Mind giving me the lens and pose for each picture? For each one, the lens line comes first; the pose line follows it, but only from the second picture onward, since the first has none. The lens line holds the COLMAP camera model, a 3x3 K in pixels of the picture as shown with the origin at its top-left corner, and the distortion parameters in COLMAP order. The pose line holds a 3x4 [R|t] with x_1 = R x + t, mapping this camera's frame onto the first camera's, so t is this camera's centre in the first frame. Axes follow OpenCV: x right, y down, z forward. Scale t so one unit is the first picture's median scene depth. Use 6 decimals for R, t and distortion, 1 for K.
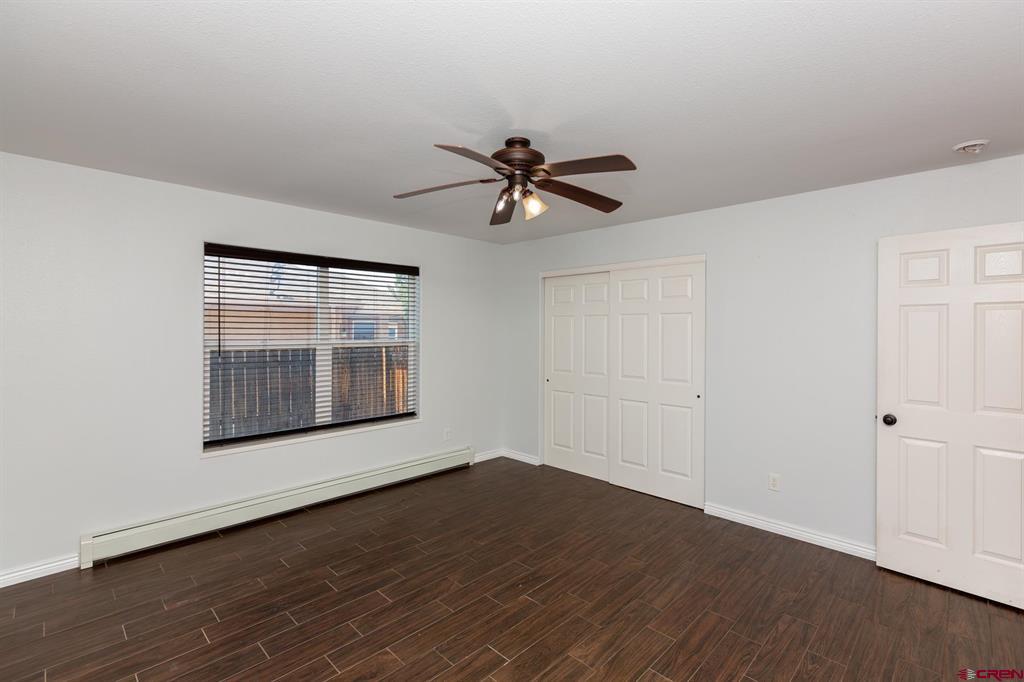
lens RADIAL K [[466.1, 0, 511.6], [0, 466.1, 337.1], [0, 0, 1]] dist [0.000418, 0.000039]
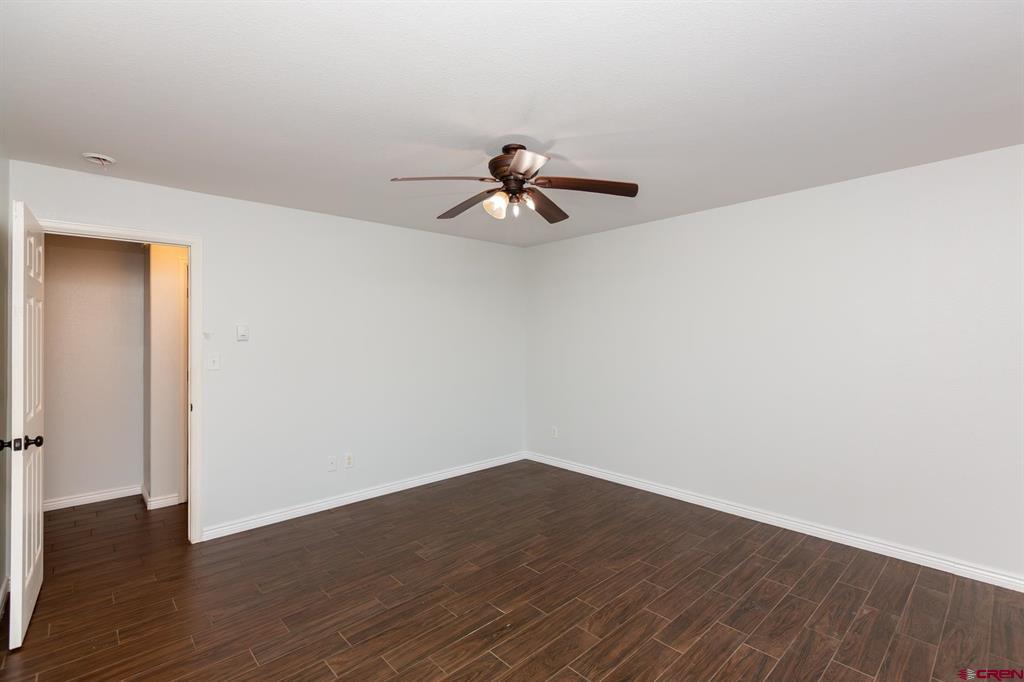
lens RADIAL K [[466.1, 0, 511.9], [0, 466.1, 333.0], [0, 0, 1]] dist [0.000418, 0.000039]
pose [[-0.998870, 0.001371, 0.047506, -0.029631], [0.001702, 0.999975, 0.006929, -0.008247], [-0.047495, 0.007002, -0.998847, 1.901523]]
